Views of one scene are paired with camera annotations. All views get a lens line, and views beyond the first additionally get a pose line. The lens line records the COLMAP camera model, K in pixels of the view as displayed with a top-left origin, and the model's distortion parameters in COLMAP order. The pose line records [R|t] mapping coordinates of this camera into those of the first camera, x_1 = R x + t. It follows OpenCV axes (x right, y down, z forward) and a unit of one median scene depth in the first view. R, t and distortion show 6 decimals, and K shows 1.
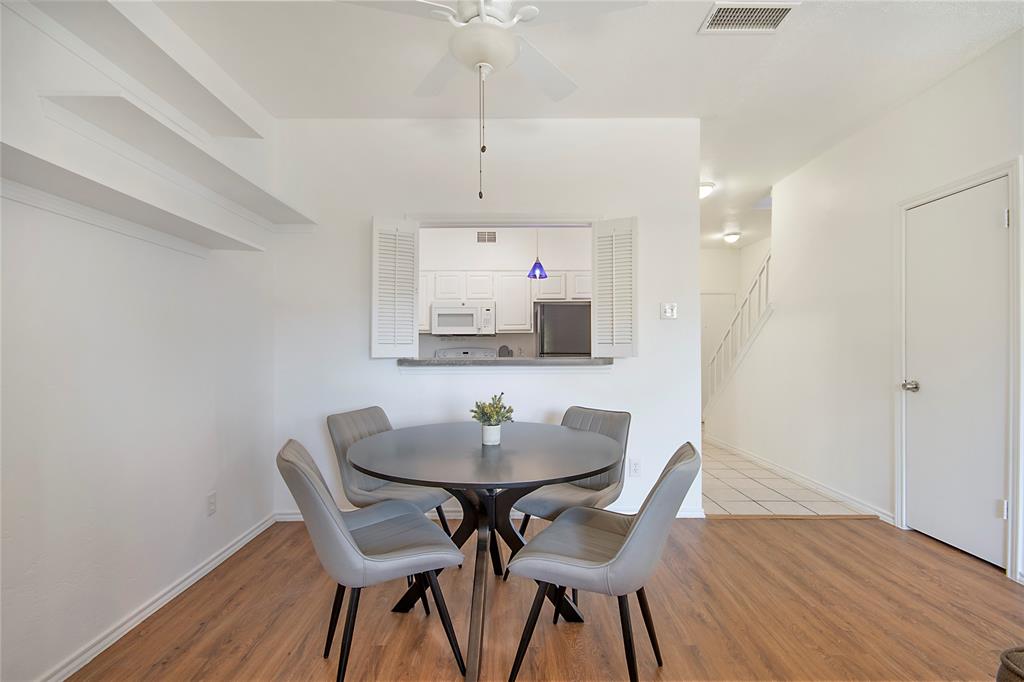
lens RADIAL K [[447.1, 0, 507.8], [0, 447.1, 350.3], [0, 0, 1]] dist [0.000393, -0.005492]
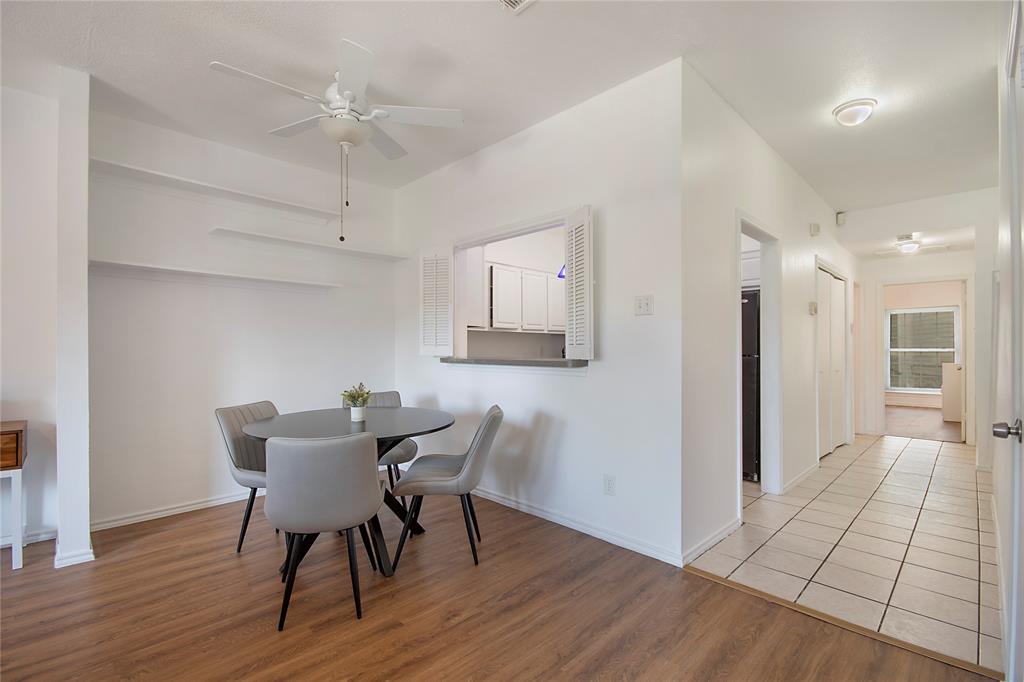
lens RADIAL K [[455.3, 0, 517.8], [0, 455.3, 348.6], [0, 0, 1]] dist [0.001869, -0.006656]
pose [[0.709188, 0.005113, -0.705001, 0.805170], [-0.005930, 0.999982, 0.001287, -0.007690], [0.704994, 0.003268, 0.709205, 0.236020]]
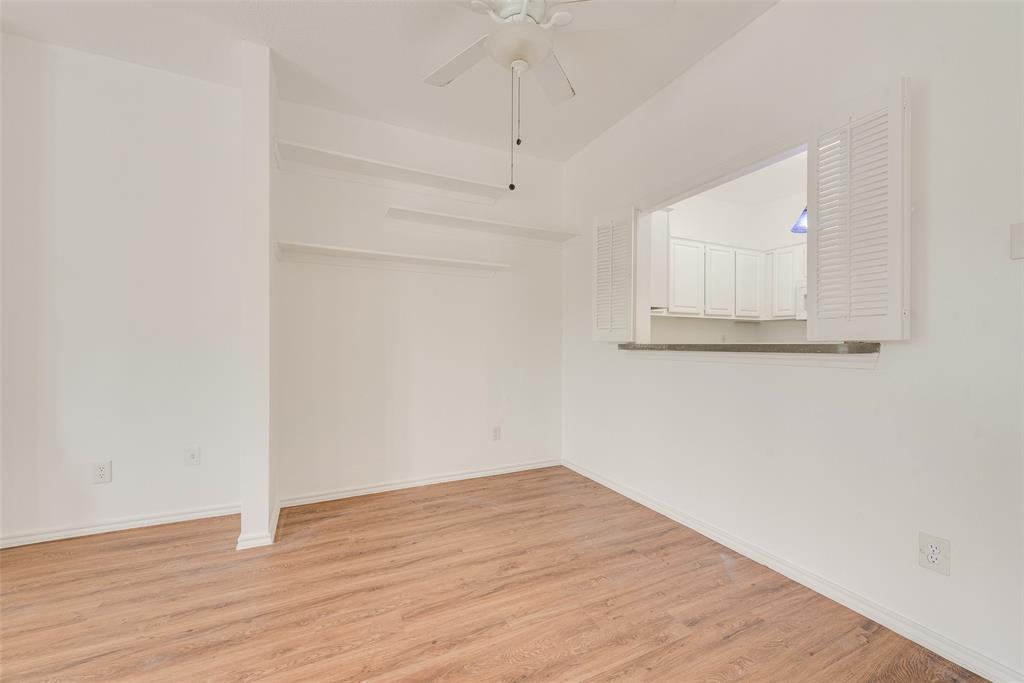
lens RADIAL K [[404.3, 0, 514.7], [0, 404.3, 344.6], [0, 0, 1]] dist [0.006803, -0.000143]
pose [[0.426917, 0.007716, -0.904258, 0.510956], [-0.008636, 0.999953, 0.004455, 0.020722], [0.904249, 0.005907, 0.426964, 0.358856]]
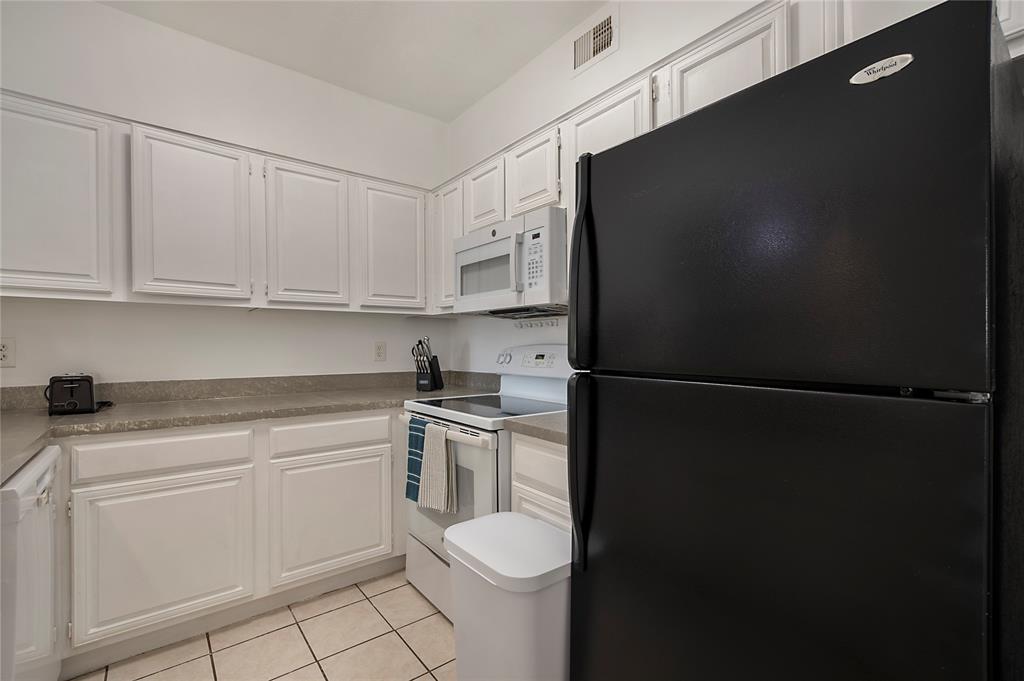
lens RADIAL K [[455.3, 0, 517.8], [0, 455.3, 348.1], [0, 0, 1]] dist [0.001869, -0.006656]
pose [[0.614497, 0.013438, -0.788804, 0.411616], [-0.004194, 0.999896, 0.013767, -0.014779], [0.788908, -0.005151, 0.614490, 1.394227]]
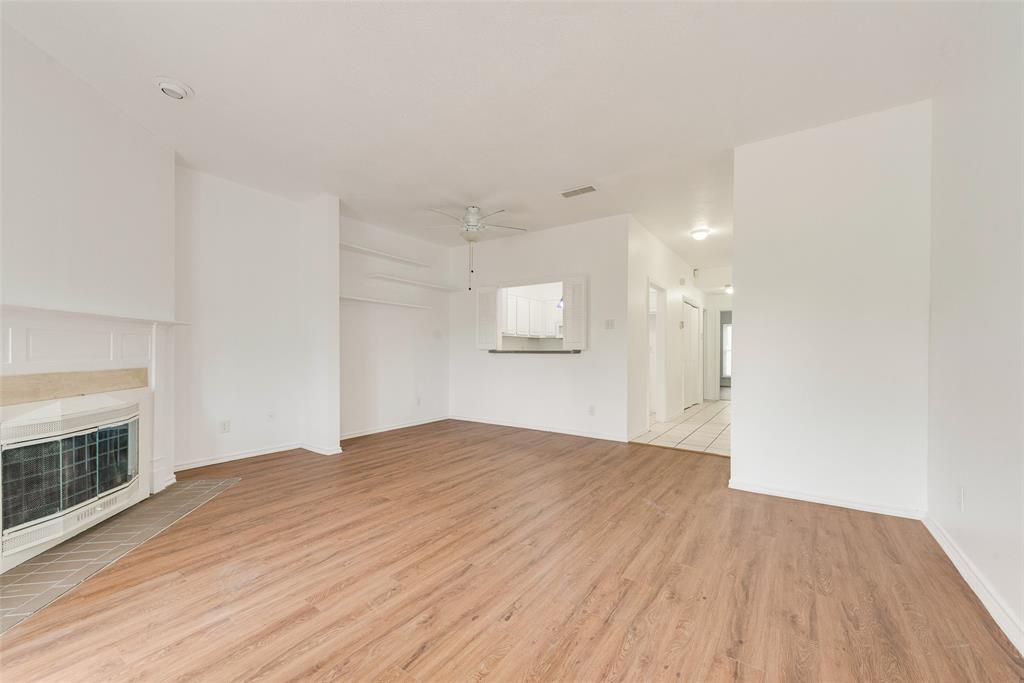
lens RADIAL K [[389.5, 0, 521.8], [0, 389.5, 355.1], [0, 0, 1]] dist [-0.000399, -0.000063]
pose [[0.828868, 0.014649, -0.559253, 0.957504], [-0.010371, 0.999888, 0.010820, 0.022055], [0.559349, -0.003168, 0.828927, -0.506720]]
